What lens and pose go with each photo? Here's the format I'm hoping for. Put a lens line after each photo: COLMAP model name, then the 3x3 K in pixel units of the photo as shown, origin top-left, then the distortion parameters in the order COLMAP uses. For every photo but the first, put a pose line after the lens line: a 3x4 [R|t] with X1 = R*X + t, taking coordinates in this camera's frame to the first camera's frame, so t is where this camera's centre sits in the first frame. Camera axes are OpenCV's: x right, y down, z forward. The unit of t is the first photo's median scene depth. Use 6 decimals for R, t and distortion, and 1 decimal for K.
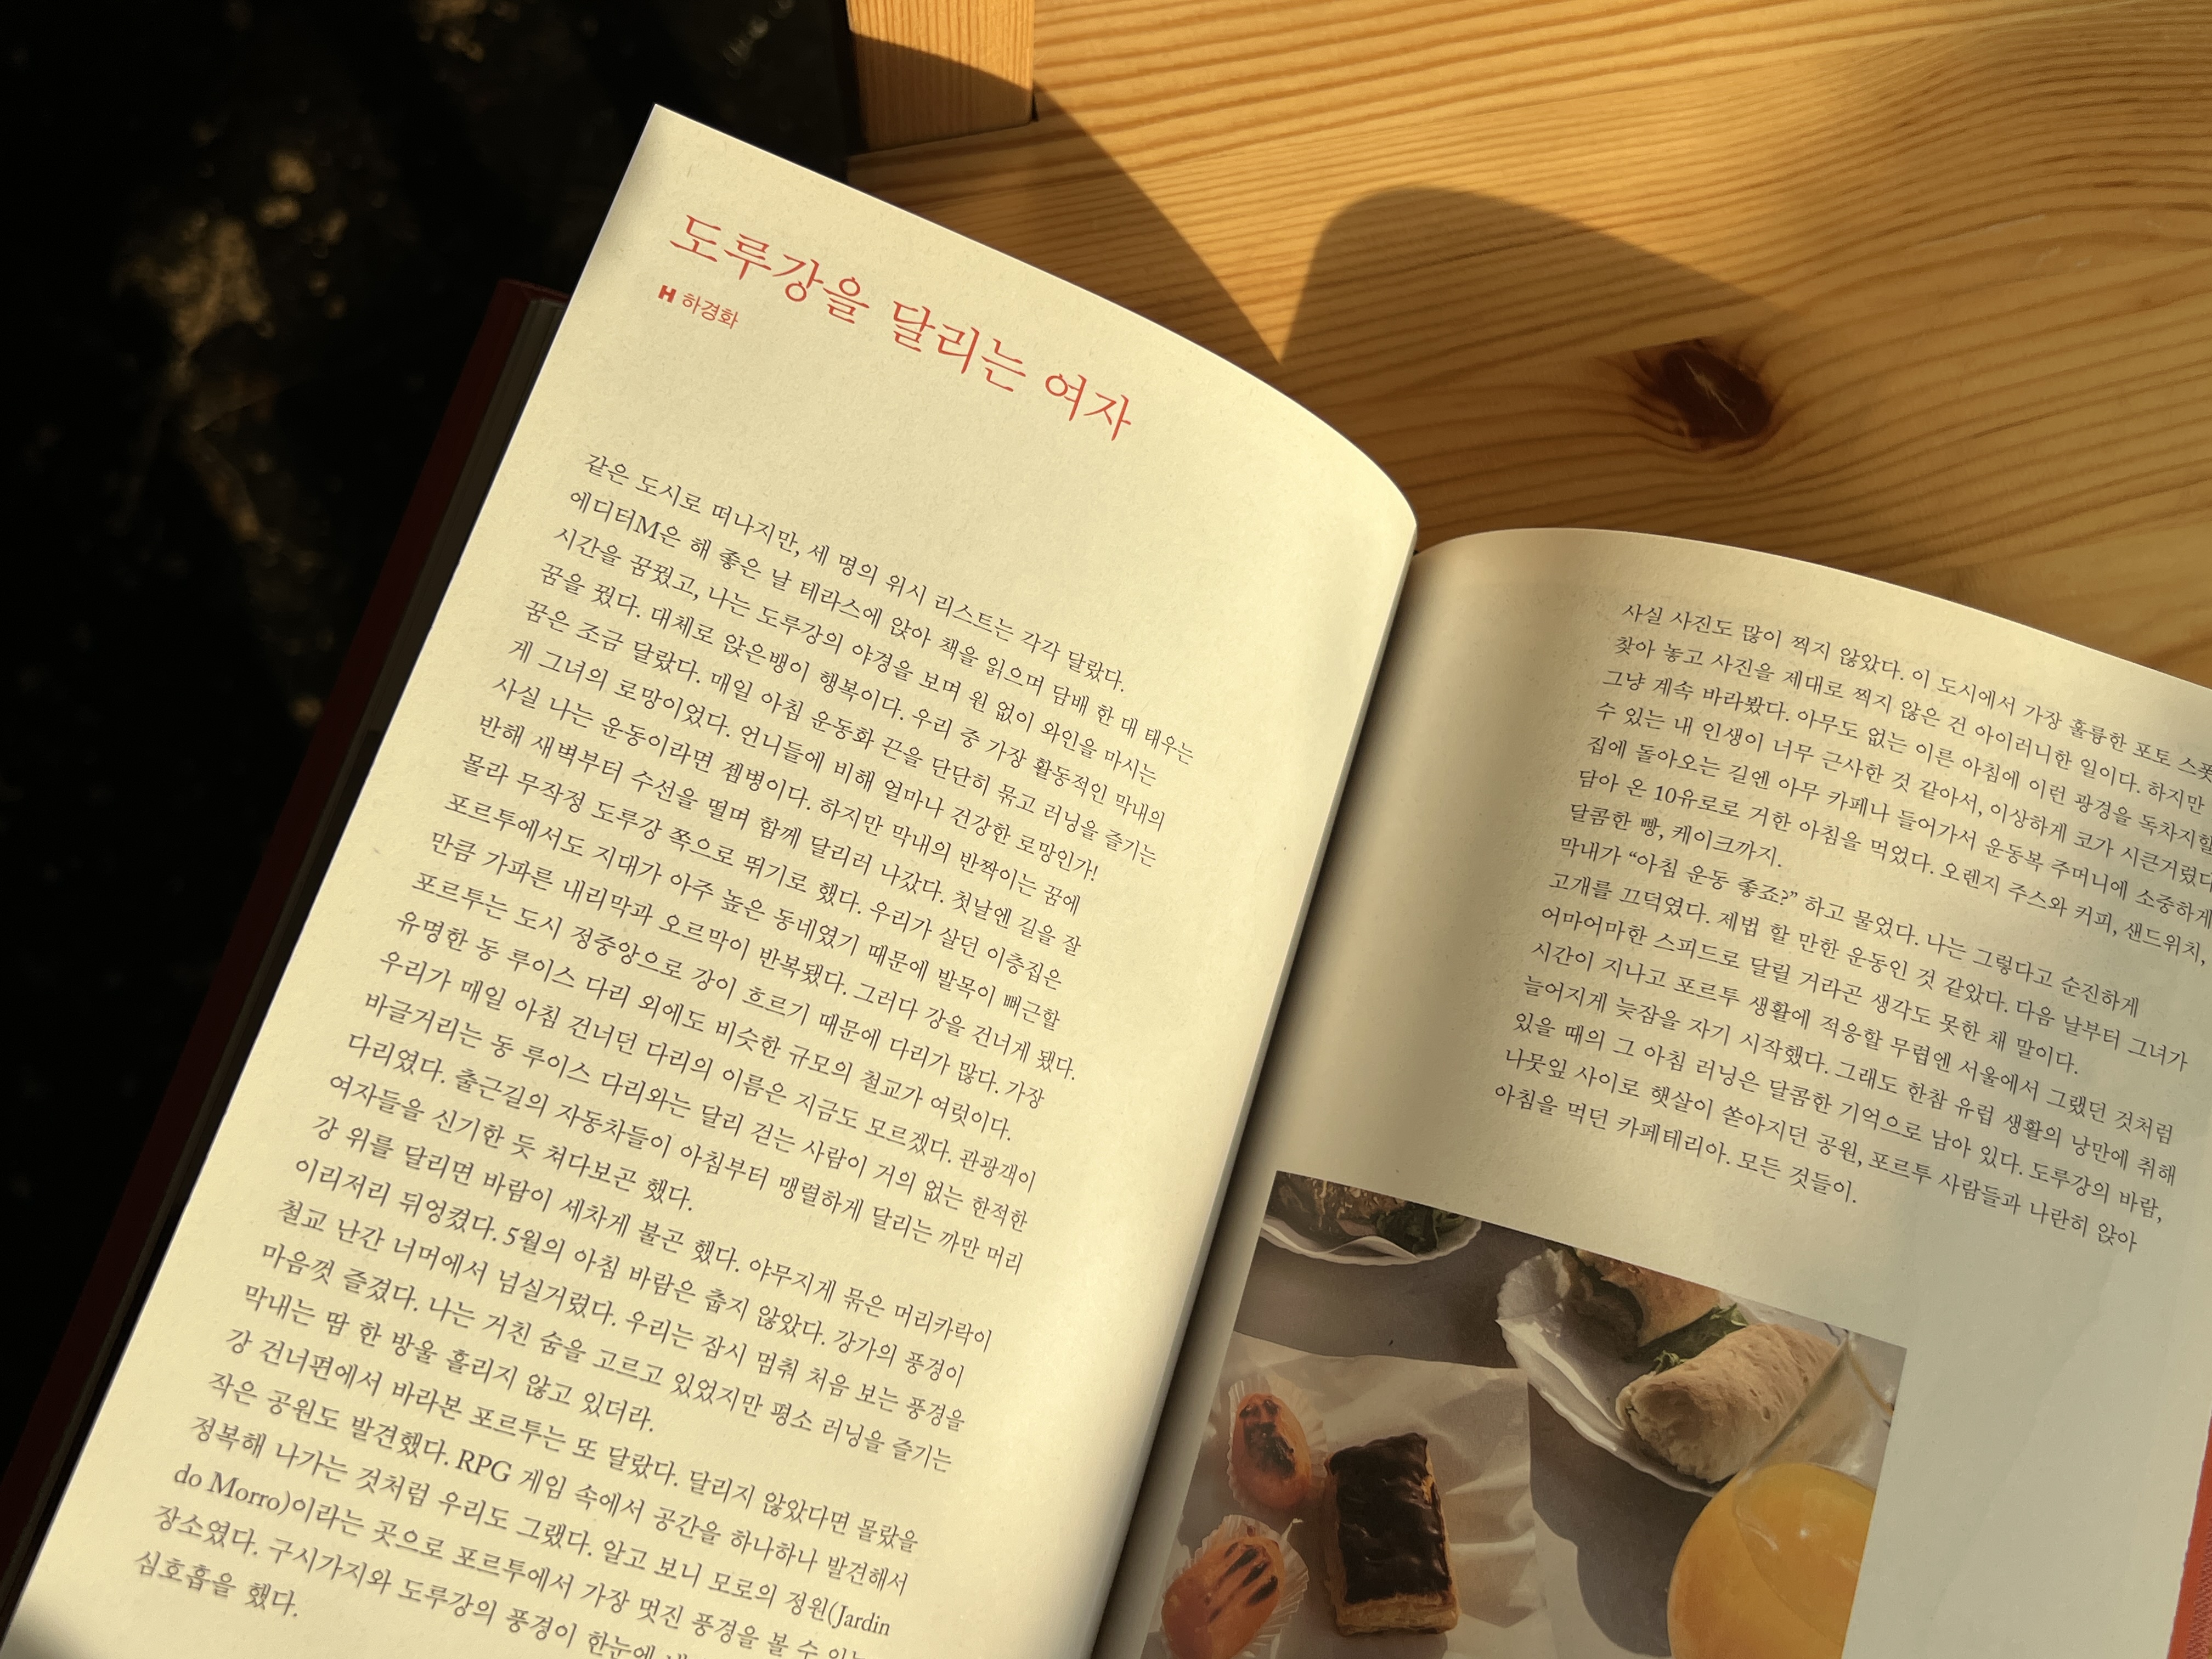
lens RADIAL K [[1983.3, 0, 1104.9], [0, 1983.3, 835.3], [0, 0, 1]] dist [-0.004645, 0.019166]
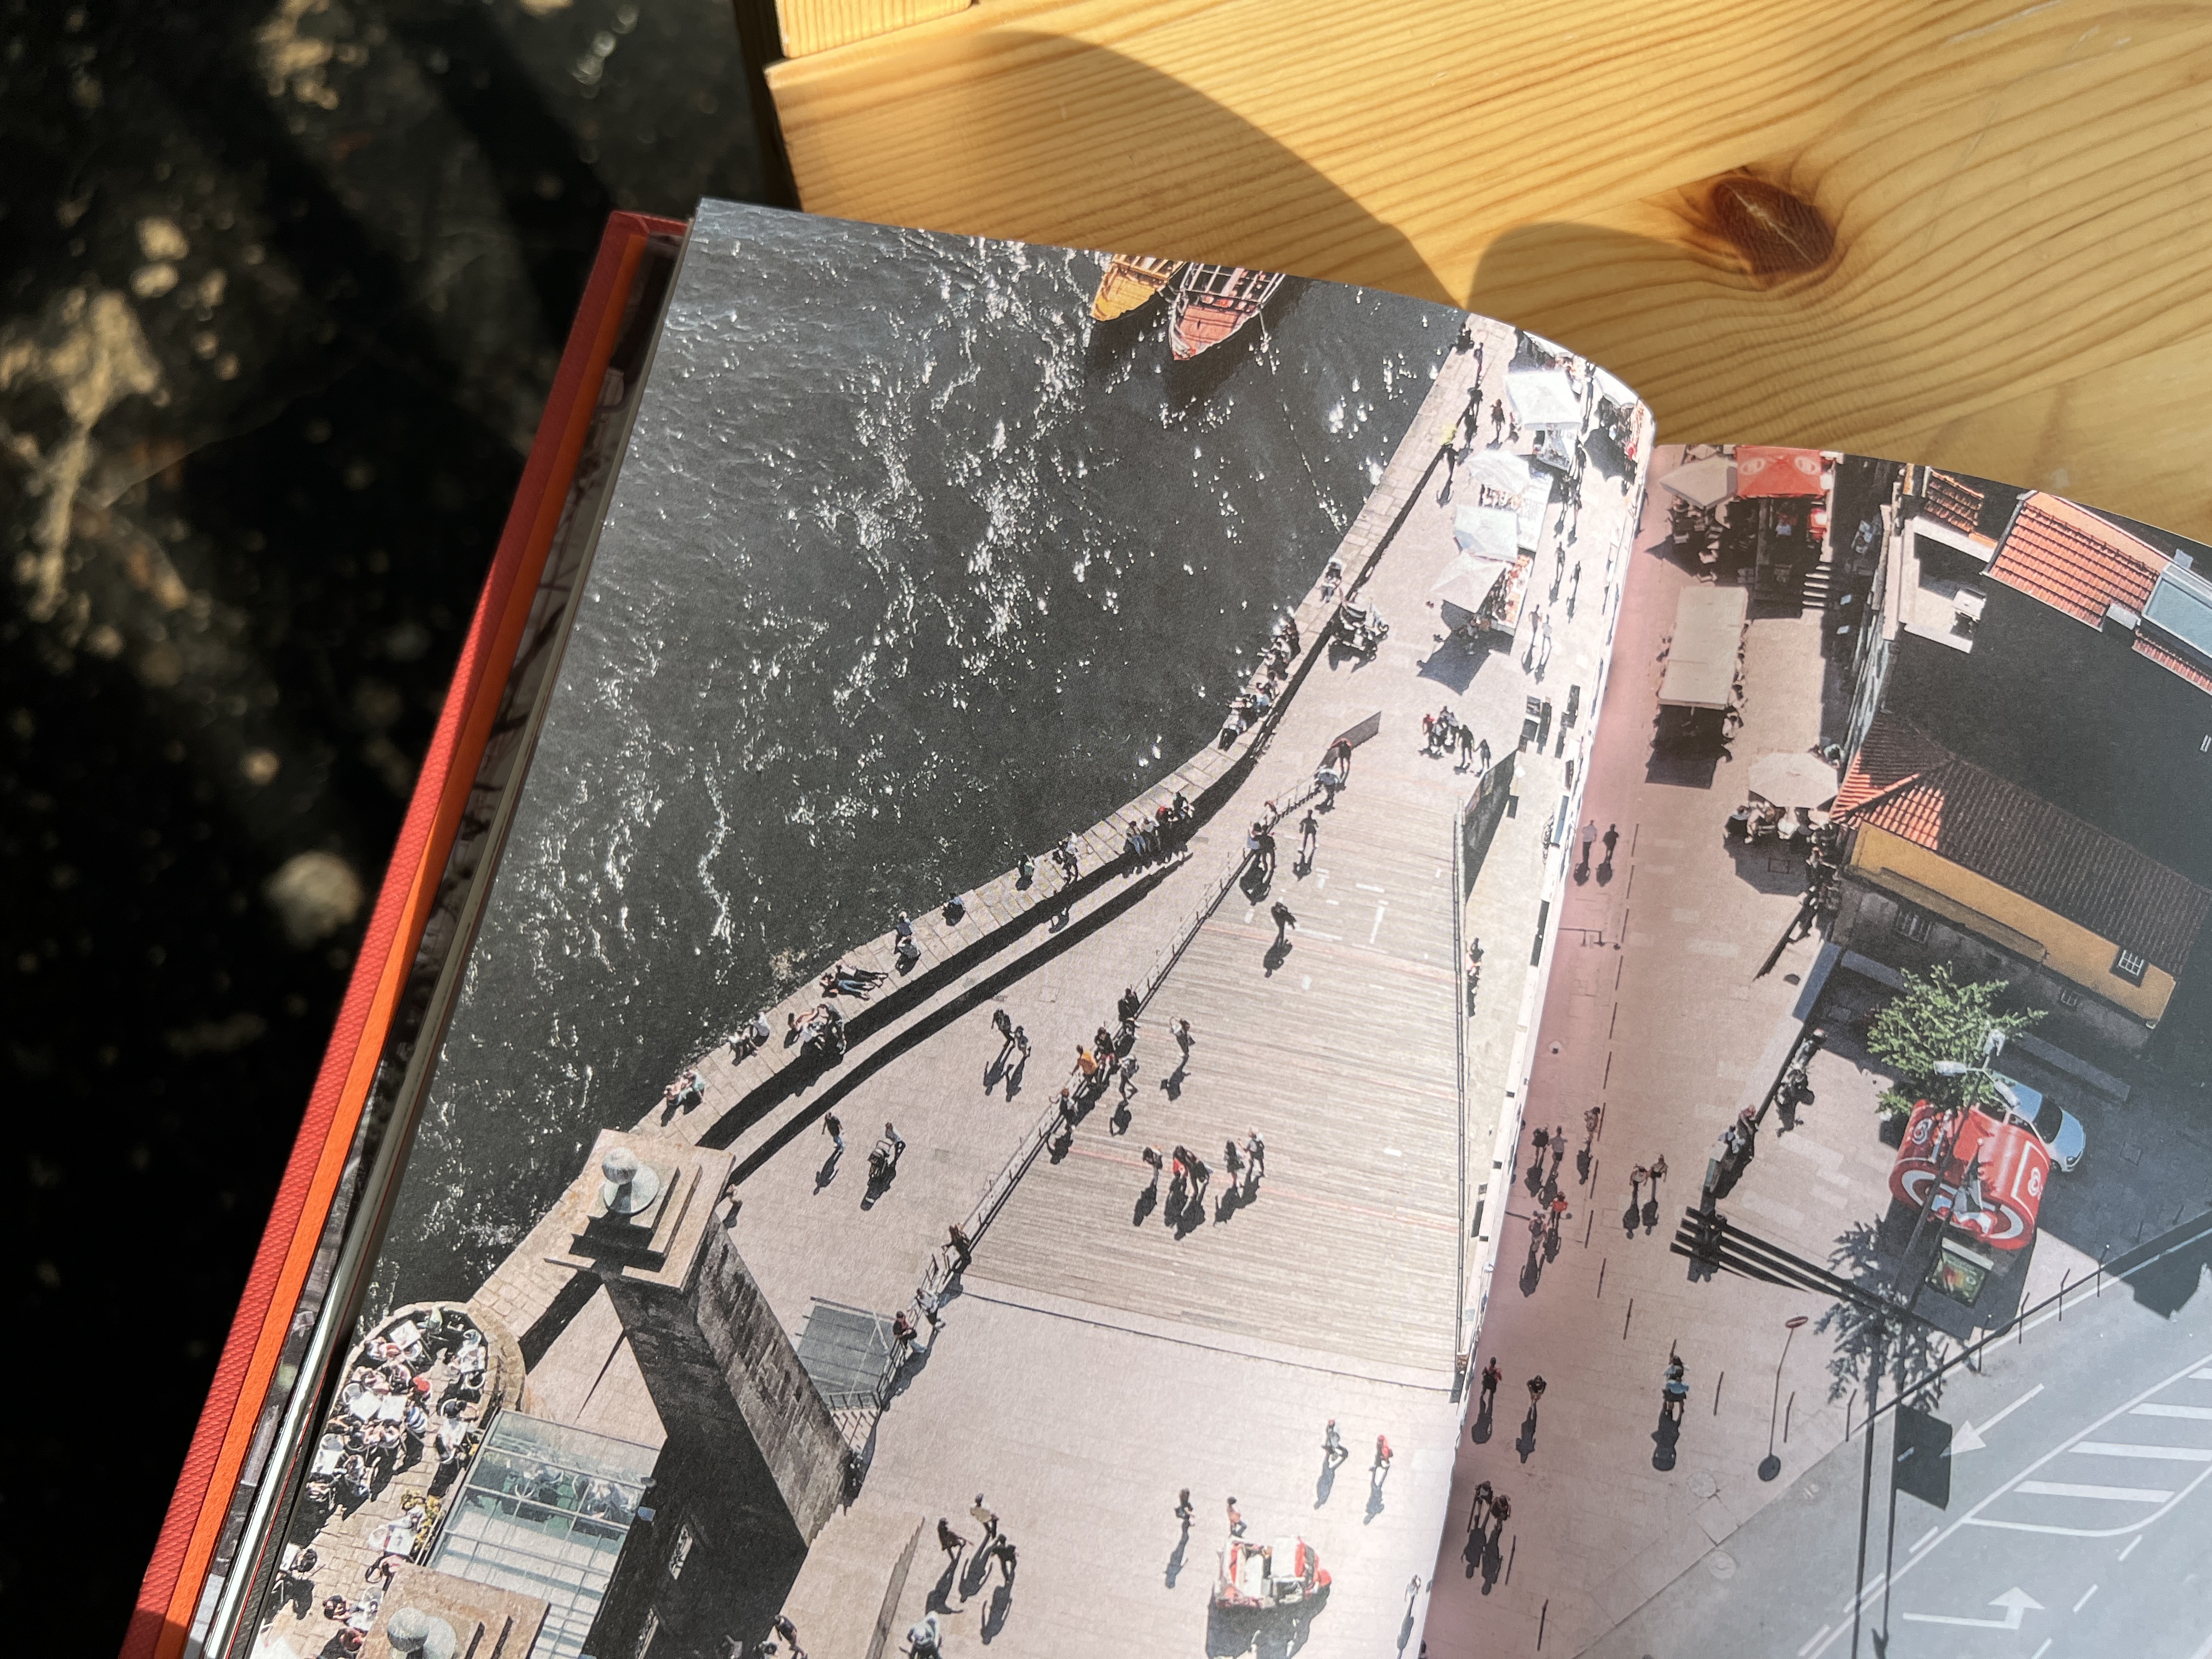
lens RADIAL K [[1688.2, 0, 1104.3], [0, 1688.2, 822.5], [0, 0, 1]] dist [0.000332, -0.009020]
pose [[0.988128, -0.140226, 0.062774, -0.033469], [0.137659, 0.989523, 0.043535, -0.012555], [-0.068221, -0.034376, 0.997078, 0.107157]]
